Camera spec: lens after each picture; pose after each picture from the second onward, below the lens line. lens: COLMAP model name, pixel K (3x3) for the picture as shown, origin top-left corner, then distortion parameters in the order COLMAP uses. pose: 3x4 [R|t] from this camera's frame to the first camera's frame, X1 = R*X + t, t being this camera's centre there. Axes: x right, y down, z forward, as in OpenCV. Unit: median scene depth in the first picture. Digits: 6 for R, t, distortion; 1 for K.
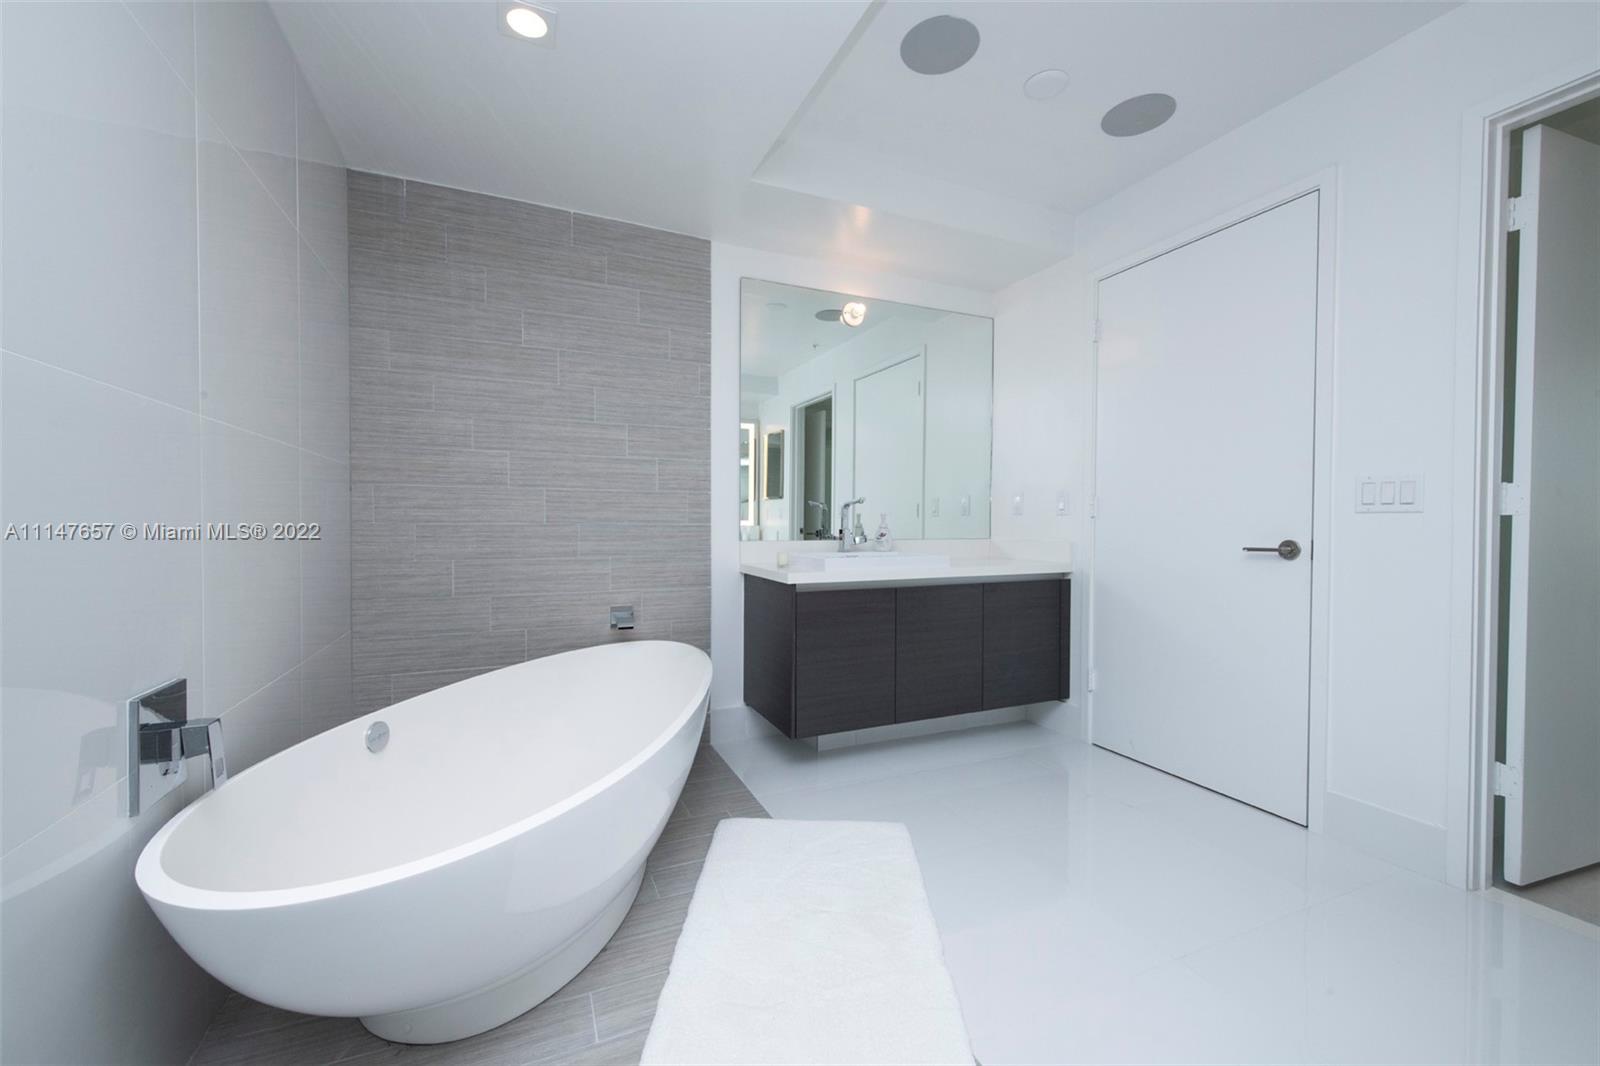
lens RADIAL K [[661.1, 0, 799.2], [0, 661.1, 532.4], [0, 0, 1]] dist [-0.001812, -0.000597]
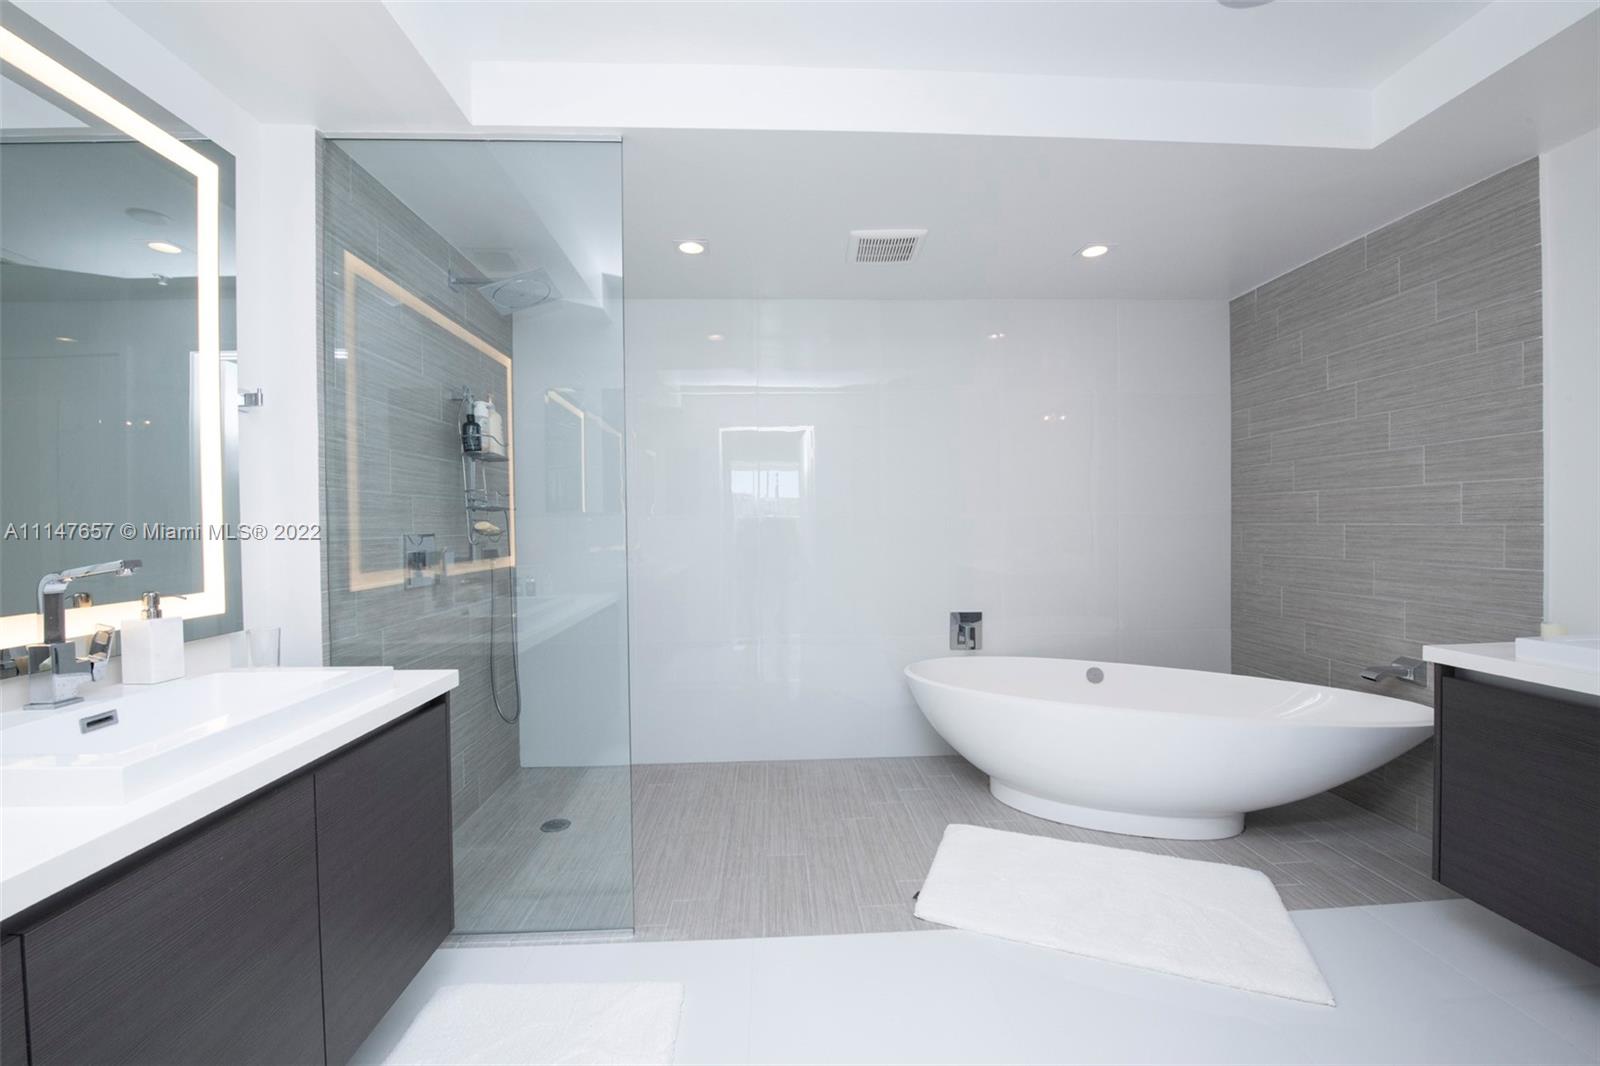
lens RADIAL K [[661.1, 0, 799.8], [0, 661.1, 535.5], [0, 0, 1]] dist [-0.001812, -0.000597]
pose [[-0.374054, 0.011141, -0.927340, 0.838054], [-0.012547, 0.999776, 0.017073, -0.054611], [0.927322, 0.018021, -0.373830, 0.590870]]
